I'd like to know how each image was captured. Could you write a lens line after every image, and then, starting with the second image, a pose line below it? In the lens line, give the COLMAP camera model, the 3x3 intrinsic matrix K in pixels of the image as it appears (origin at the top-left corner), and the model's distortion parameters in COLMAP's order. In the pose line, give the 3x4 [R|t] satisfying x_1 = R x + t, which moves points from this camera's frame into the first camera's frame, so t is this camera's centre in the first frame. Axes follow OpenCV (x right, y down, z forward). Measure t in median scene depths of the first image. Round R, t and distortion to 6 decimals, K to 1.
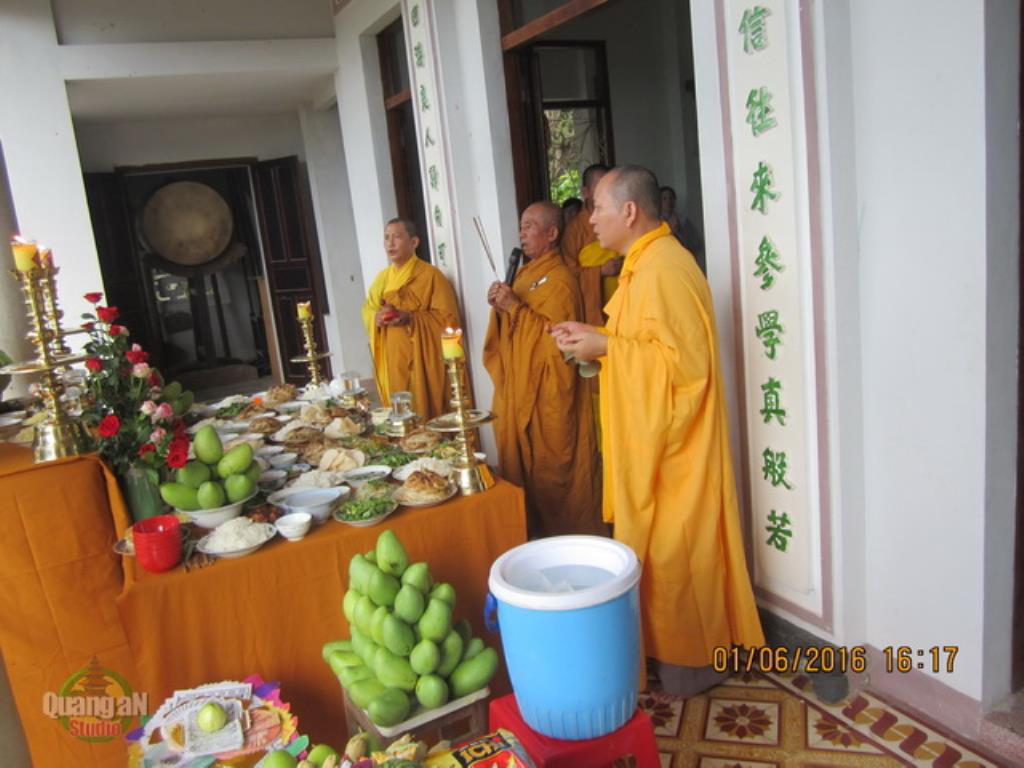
lens RADIAL K [[828.0, 0, 512.0], [0, 828.0, 384.0], [0, 0, 1]] dist [-0.067857, -0.002014]
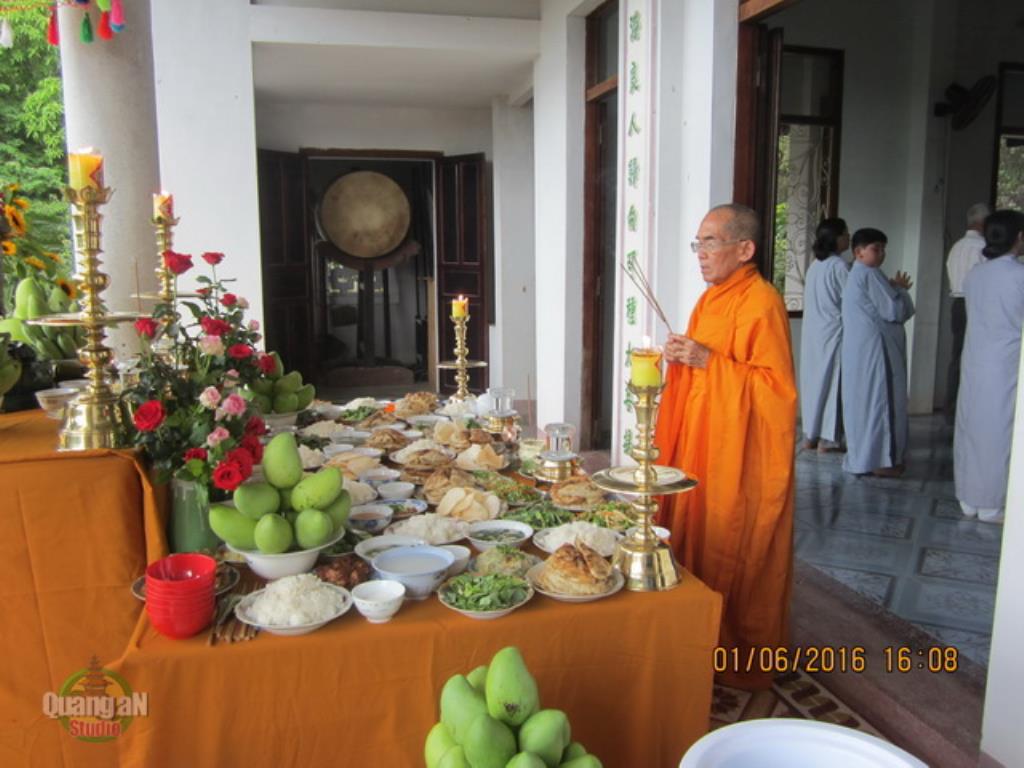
lens RADIAL K [[828.0, 0, 512.0], [0, 828.0, 384.0], [0, 0, 1]] dist [-0.067857, -0.002014]
pose [[0.972001, 0.133135, -0.193620, -0.037988], [-0.139962, 0.989913, -0.021956, -0.002989], [0.188744, 0.048441, 0.980831, 0.260509]]
